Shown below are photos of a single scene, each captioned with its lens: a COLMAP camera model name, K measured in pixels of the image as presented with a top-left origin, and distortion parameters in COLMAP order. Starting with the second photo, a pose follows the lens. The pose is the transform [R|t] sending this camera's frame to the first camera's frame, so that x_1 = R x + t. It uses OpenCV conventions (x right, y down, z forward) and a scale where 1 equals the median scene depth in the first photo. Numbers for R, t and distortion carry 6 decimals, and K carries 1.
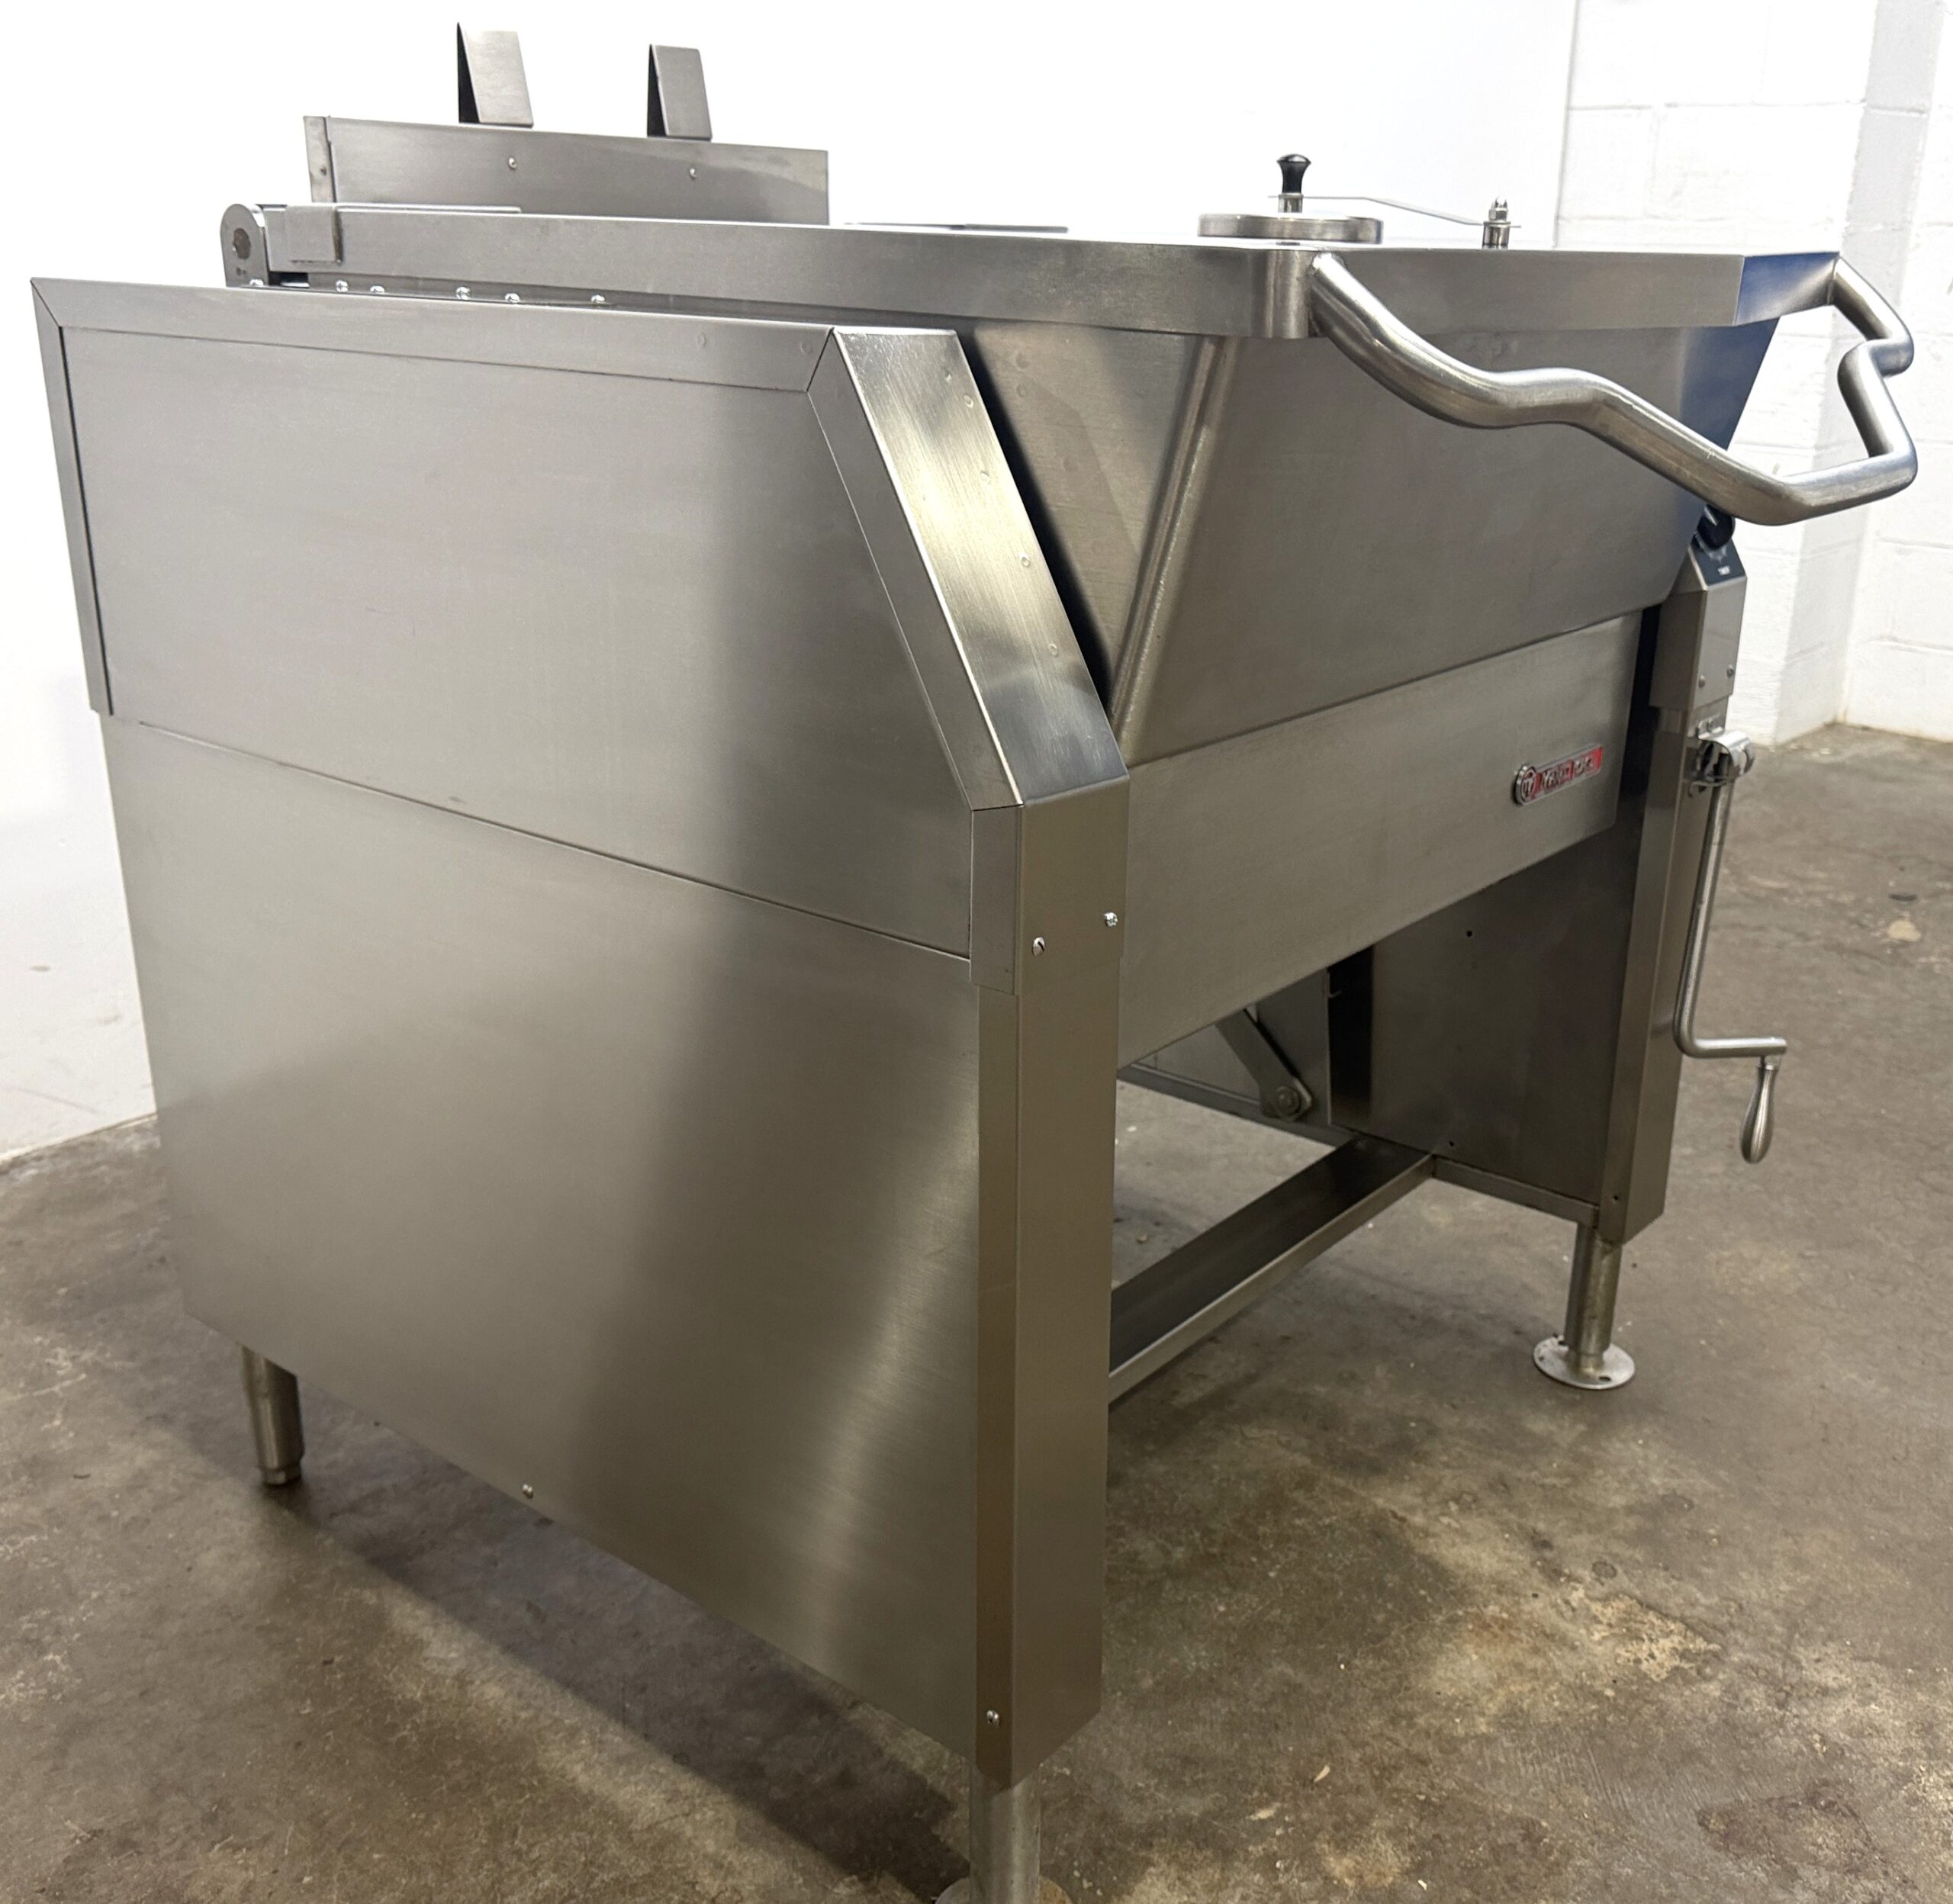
lens RADIAL K [[2035.1, 0, 1126.7], [0, 2035.1, 958.9], [0, 0, 1]] dist [0.072694, -0.146165]
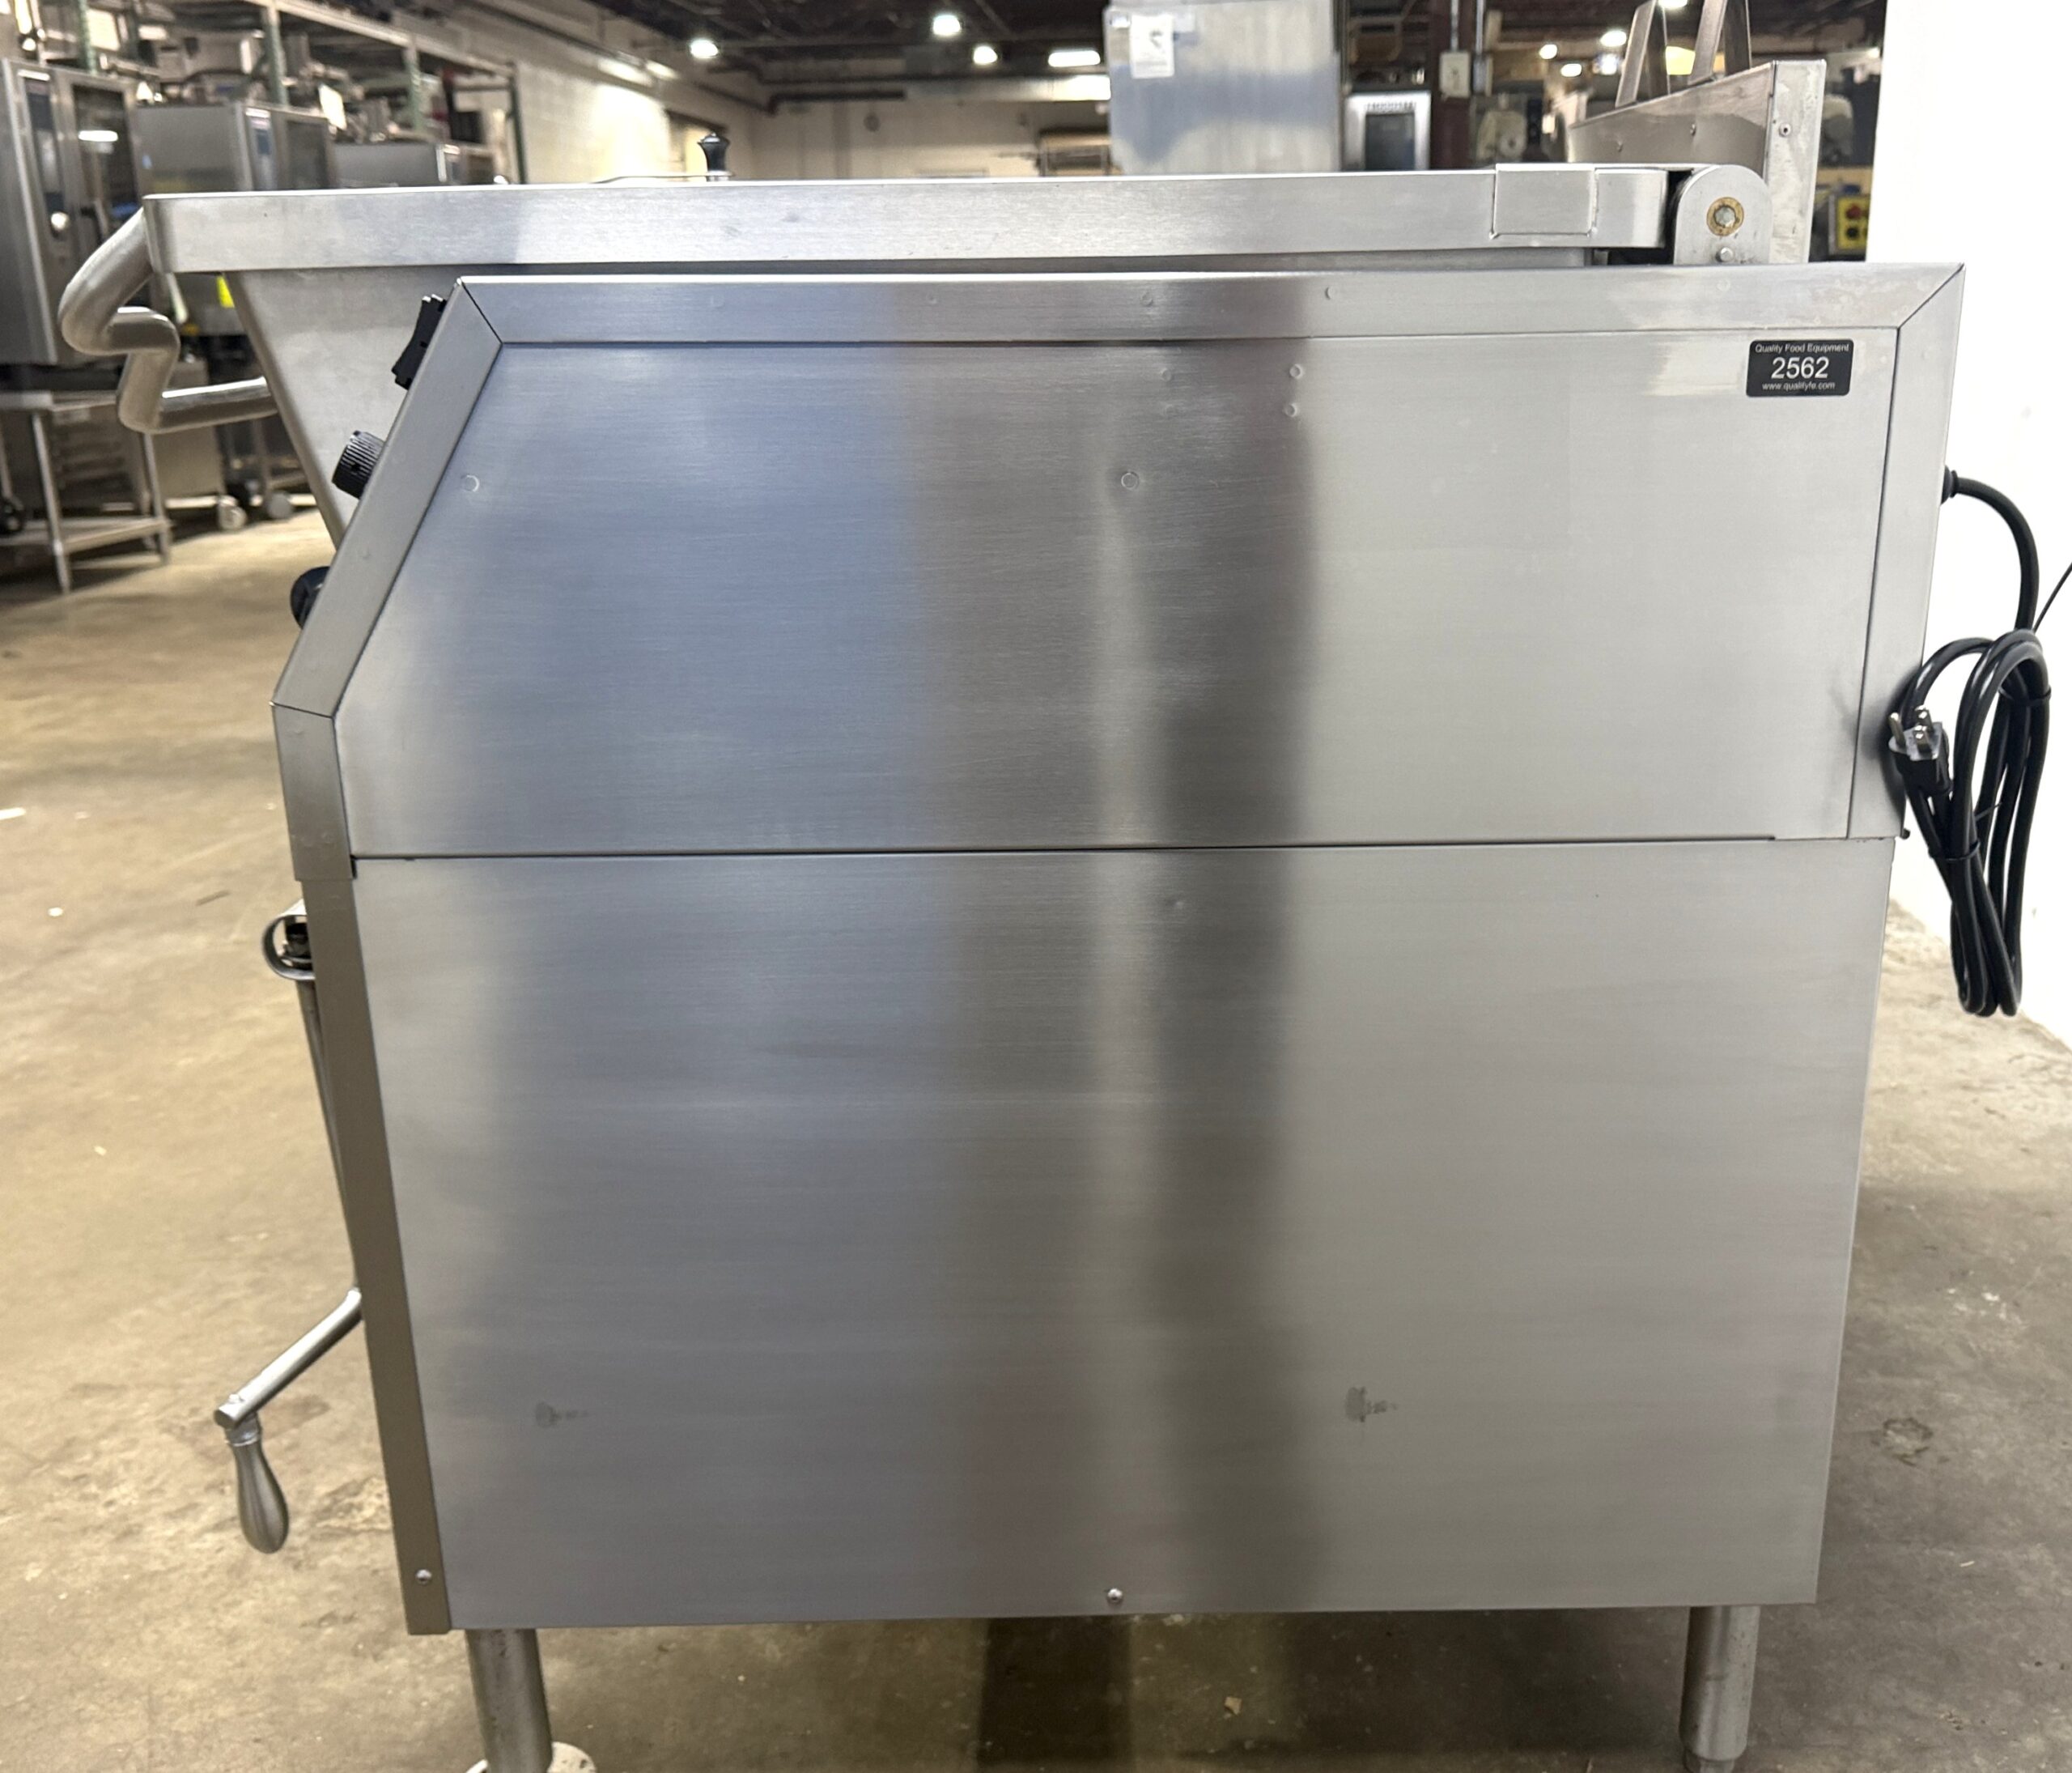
lens RADIAL K [[1997.7, 0, 1123.3], [0, 1997.7, 902.4], [0, 0, 1]] dist [-0.005329, 0.003636]
pose [[-0.794853, 0.171026, -0.582202, 0.509281], [-0.205957, 0.826465, 0.523963, -0.563272], [0.570781, 0.536382, -0.621694, 1.728769]]
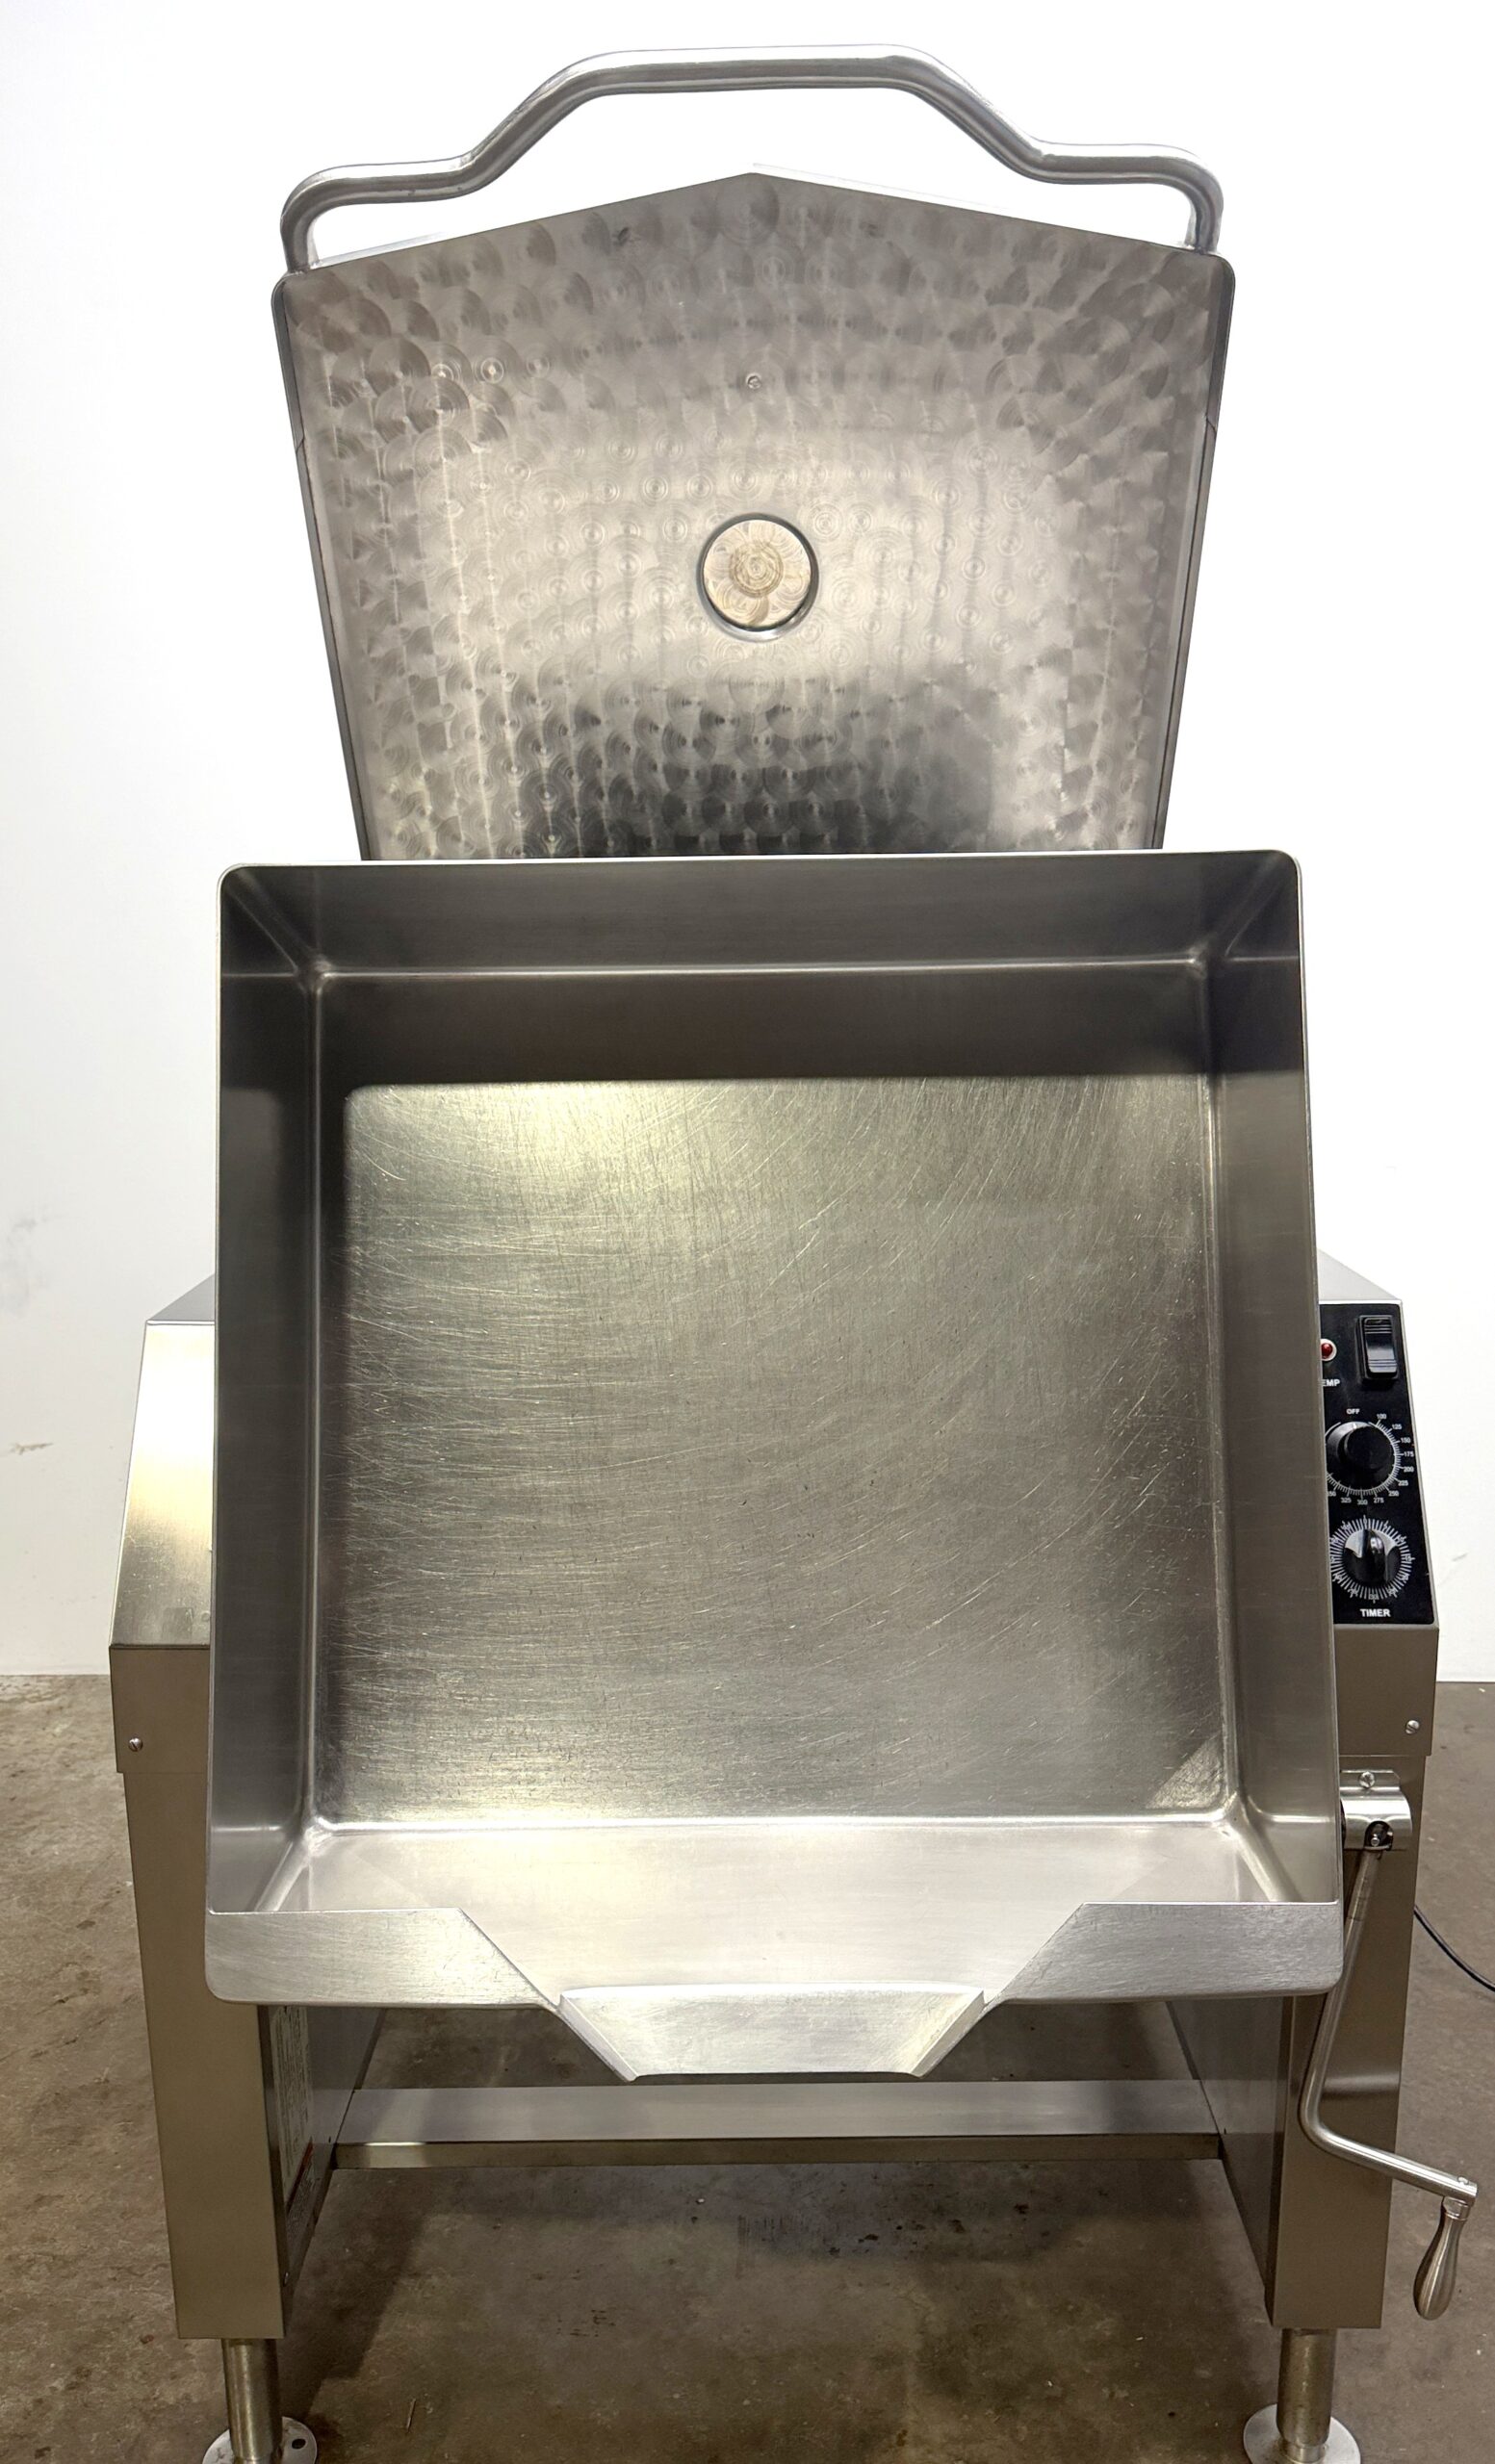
lens RADIAL K [[1889.2, 0, 754.5], [0, 1889.2, 1292.8], [0, 0, 1]] dist [0.007214, -0.030091]
pose [[0.589357, 0.140220, -0.795611, 0.824598], [-0.241429, 0.970387, -0.007818, -0.273387], [0.770954, 0.196692, 0.605757, 0.302868]]
